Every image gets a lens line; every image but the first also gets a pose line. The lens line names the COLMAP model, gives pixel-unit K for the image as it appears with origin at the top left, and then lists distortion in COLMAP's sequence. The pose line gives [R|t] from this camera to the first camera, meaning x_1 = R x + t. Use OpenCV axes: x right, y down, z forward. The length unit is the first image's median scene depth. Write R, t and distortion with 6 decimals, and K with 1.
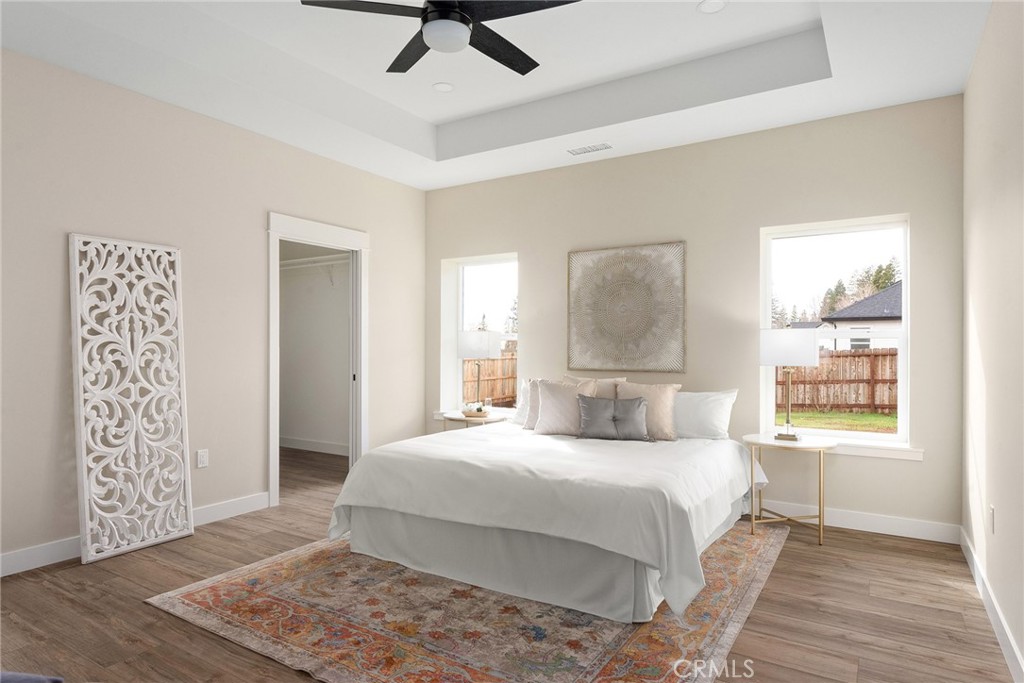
lens RADIAL K [[590.9, 0, 512.0], [0, 590.9, 341.5], [0, 0, 1]] dist [-0.000251, 0.000189]
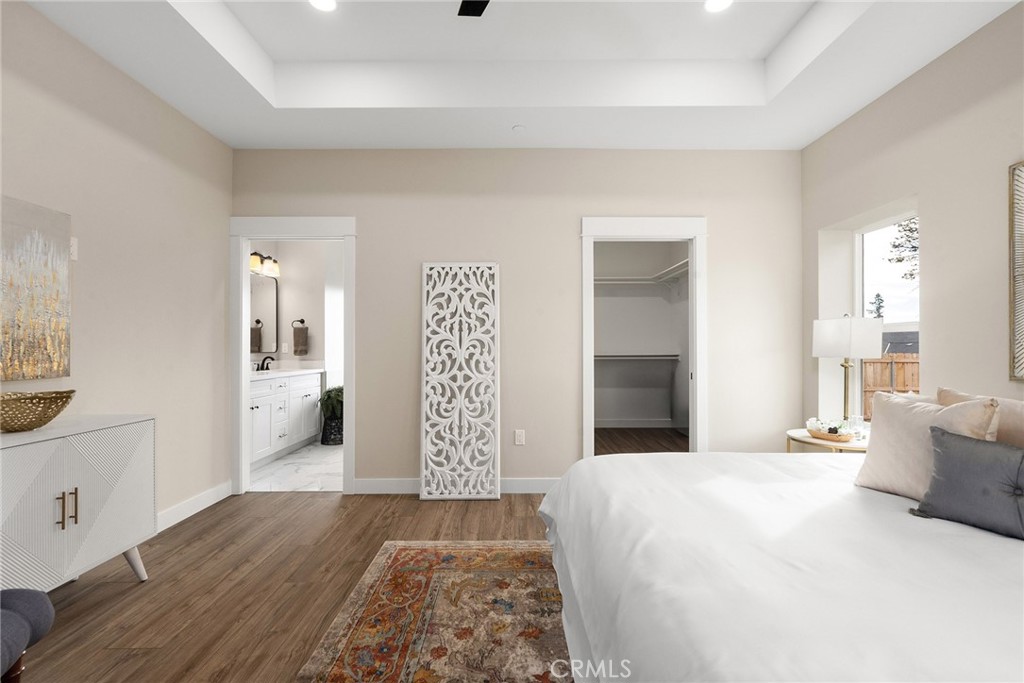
lens RADIAL K [[472.2, 0, 513.7], [0, 472.2, 345.1], [0, 0, 1]] dist [-0.004418, -0.000454]
pose [[0.542973, -0.007925, -0.839713, 0.304484], [0.008770, 0.999954, -0.003767, 0.018785], [0.839704, -0.005319, 0.543018, 0.547253]]
